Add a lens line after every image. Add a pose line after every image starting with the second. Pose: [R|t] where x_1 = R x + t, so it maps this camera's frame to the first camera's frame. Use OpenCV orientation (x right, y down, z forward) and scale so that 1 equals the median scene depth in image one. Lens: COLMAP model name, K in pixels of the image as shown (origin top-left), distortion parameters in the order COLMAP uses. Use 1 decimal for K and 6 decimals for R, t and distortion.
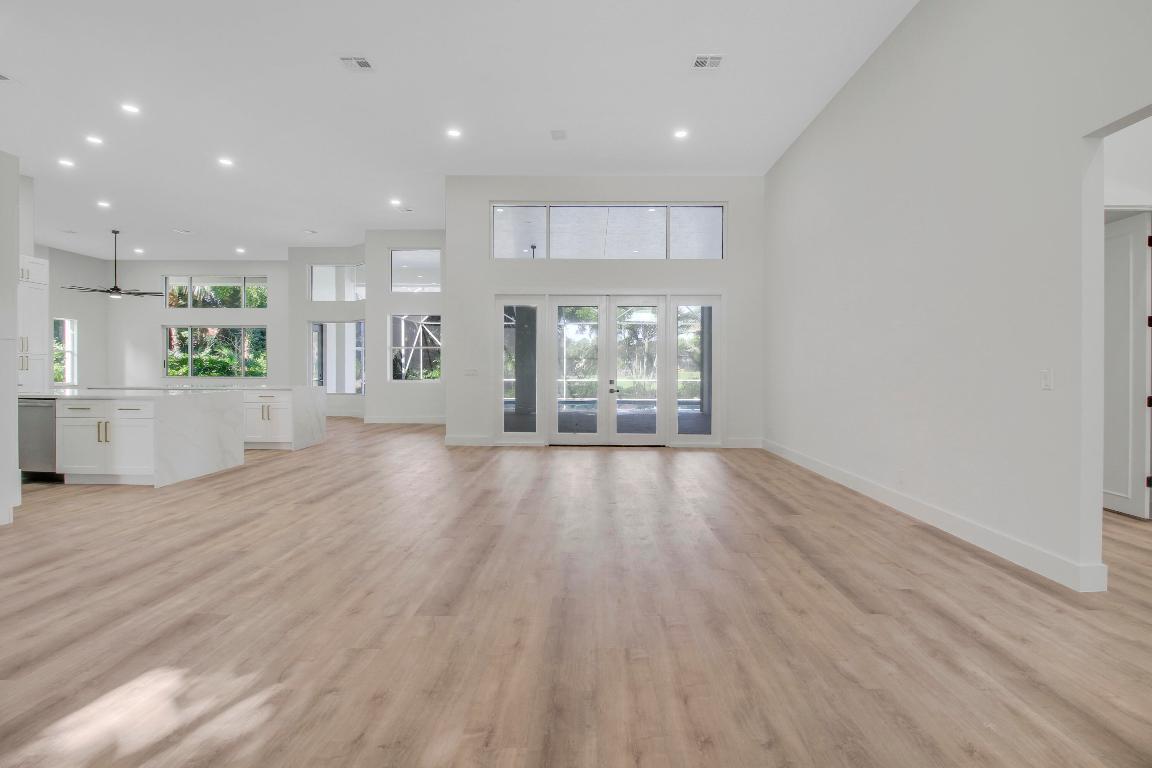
lens RADIAL K [[532.6, 0, 585.8], [0, 532.6, 378.3], [0, 0, 1]] dist [-0.008684, -0.007332]
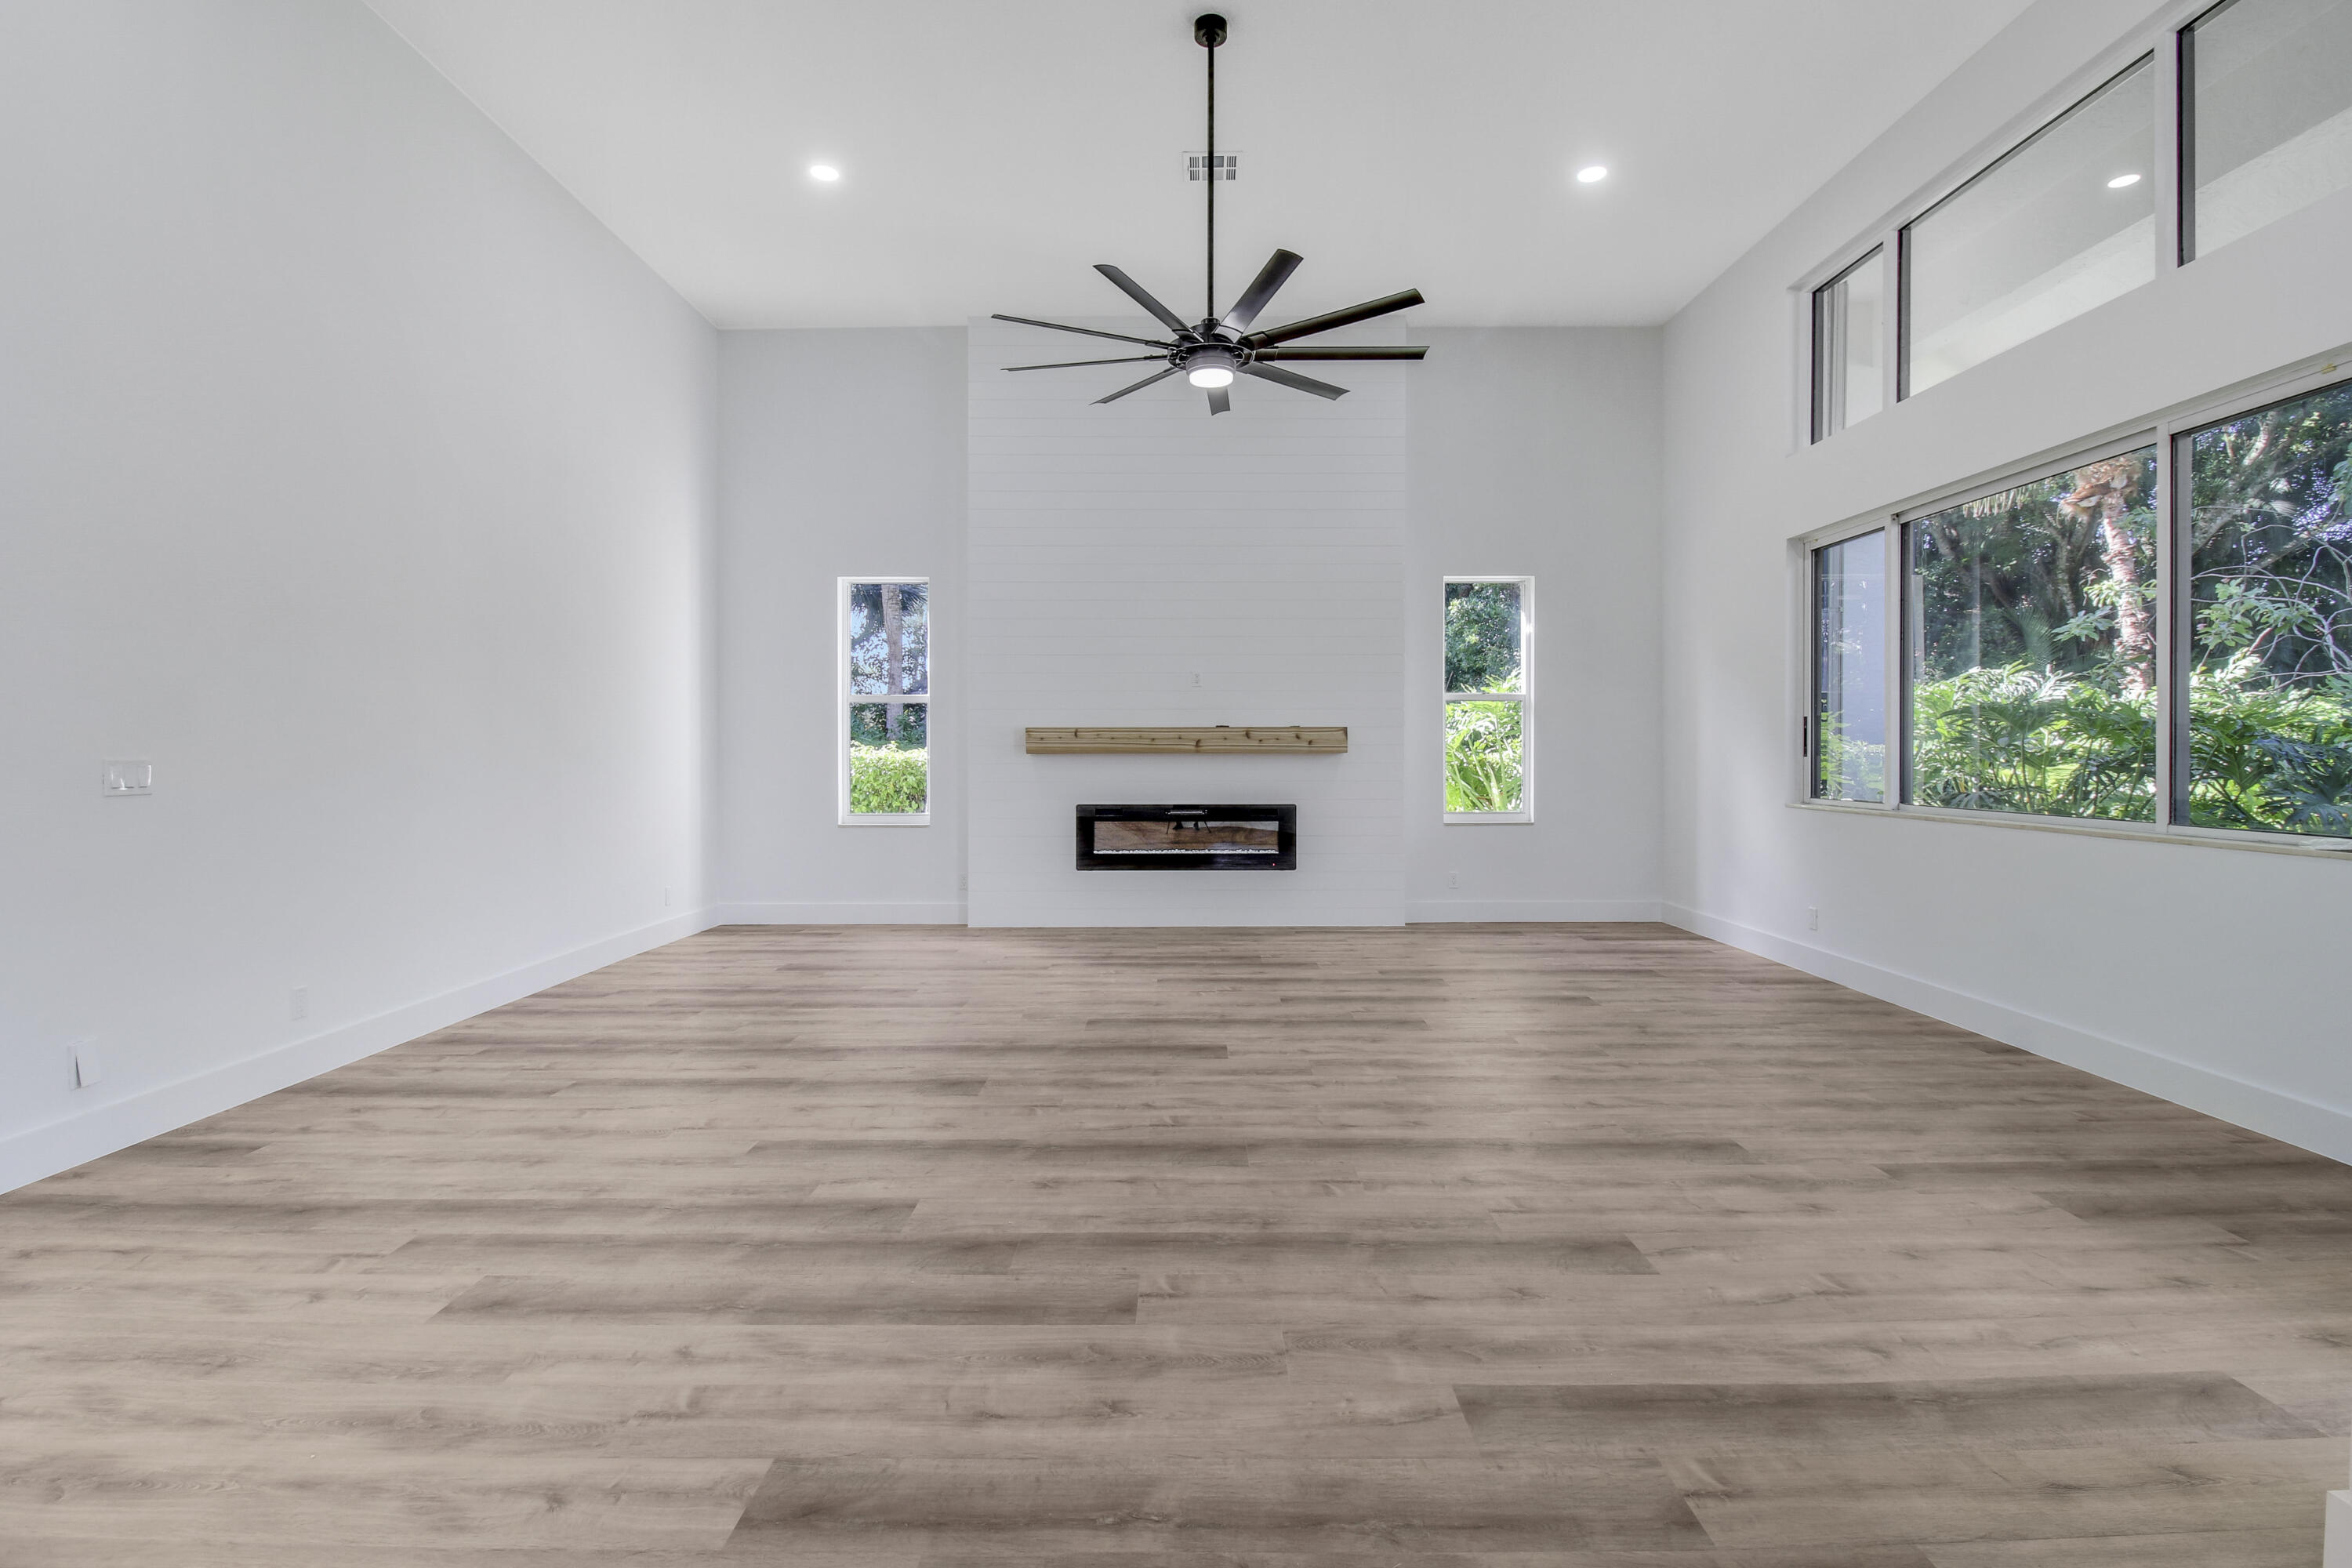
lens RADIAL K [[1093.8, 0, 1178.3], [0, 1093.8, 773.9], [0, 0, 1]] dist [-0.016008, -0.001168]
pose [[-0.009547, 0.017333, -0.999804, -0.468515], [-0.011595, 0.999781, 0.017443, -0.021439], [0.999887, 0.011759, -0.009344, 0.916436]]
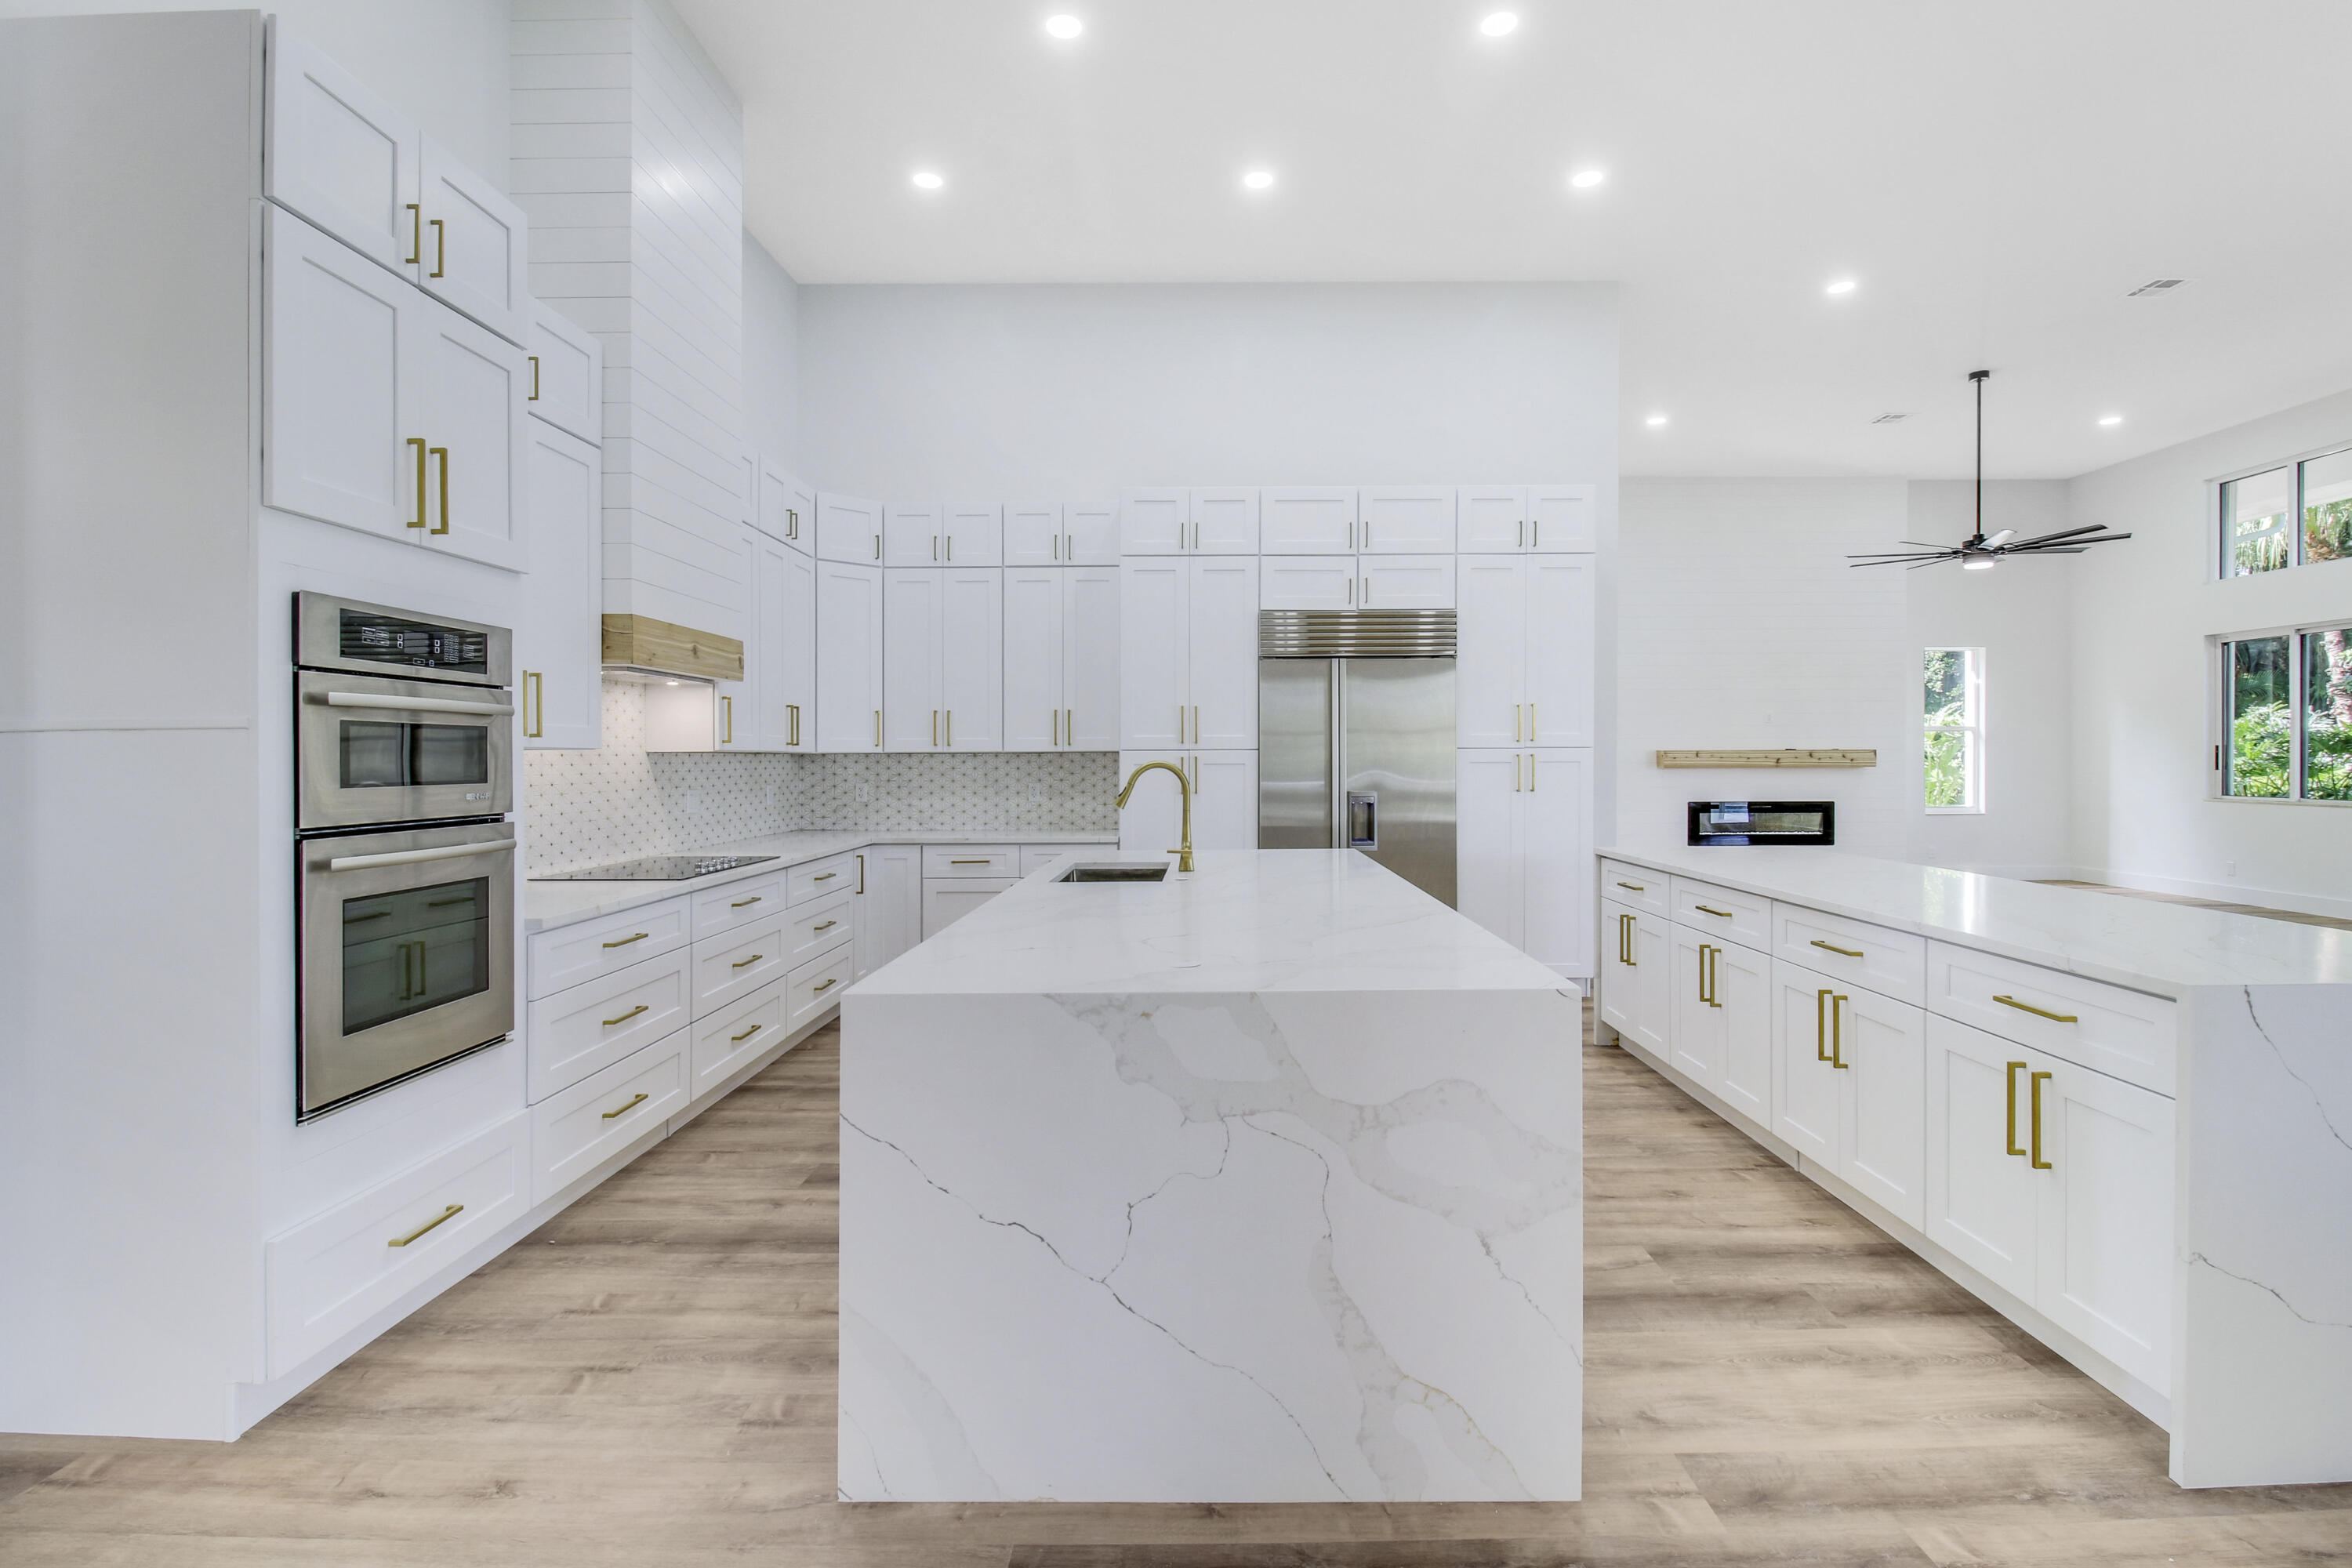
lens RADIAL K [[1087.4, 0, 1201.8], [0, 1087.4, 772.4], [0, 0, 1]] dist [-0.008684, -0.007332]
pose [[0.005262, 0.005858, -0.999969, -0.182794], [-0.009453, 0.999938, 0.005808, -0.019059], [0.999941, 0.009422, 0.005317, 0.456066]]
